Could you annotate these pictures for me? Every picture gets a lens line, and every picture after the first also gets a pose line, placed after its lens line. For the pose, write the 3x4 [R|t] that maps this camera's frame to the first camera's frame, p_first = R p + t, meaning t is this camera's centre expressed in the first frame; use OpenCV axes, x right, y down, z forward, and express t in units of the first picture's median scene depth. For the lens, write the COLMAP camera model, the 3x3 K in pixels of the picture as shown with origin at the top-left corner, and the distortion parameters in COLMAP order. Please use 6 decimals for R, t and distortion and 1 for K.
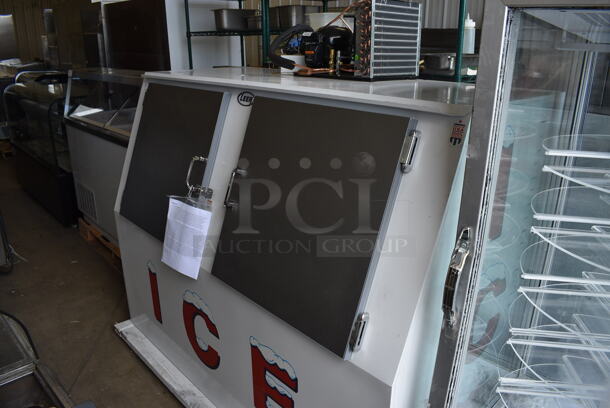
lens RADIAL K [[463.9, 0, 305.0], [0, 463.9, 204.0], [0, 0, 1]] dist [-0.123745, 0.026215]
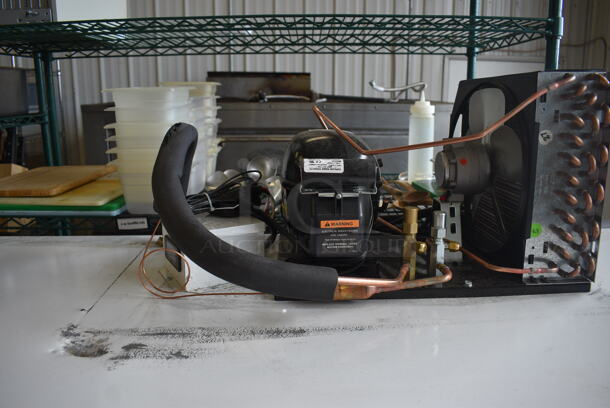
lens RADIAL K [[463.9, 0, 305.0], [0, 463.9, 204.0], [0, 0, 1]] dist [-0.123745, 0.026215]
pose [[0.669484, -0.169866, 0.723144, -0.239268], [0.256864, 0.966387, -0.010801, -0.358816], [-0.697002, 0.192981, 0.690613, 0.825023]]
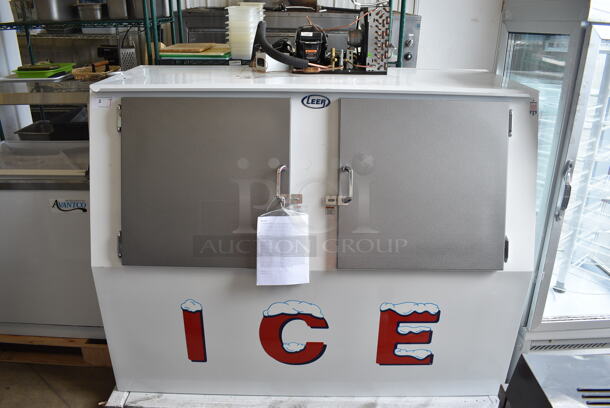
lens RADIAL K [[463.9, 0, 305.0], [0, 463.9, 204.0], [0, 0, 1]] dist [-0.123745, 0.026215]
pose [[0.694650, -0.283944, 0.660937, -0.849476], [0.233677, 0.958042, 0.165985, -0.173153], [-0.680335, 0.039144, 0.731855, 0.237640]]
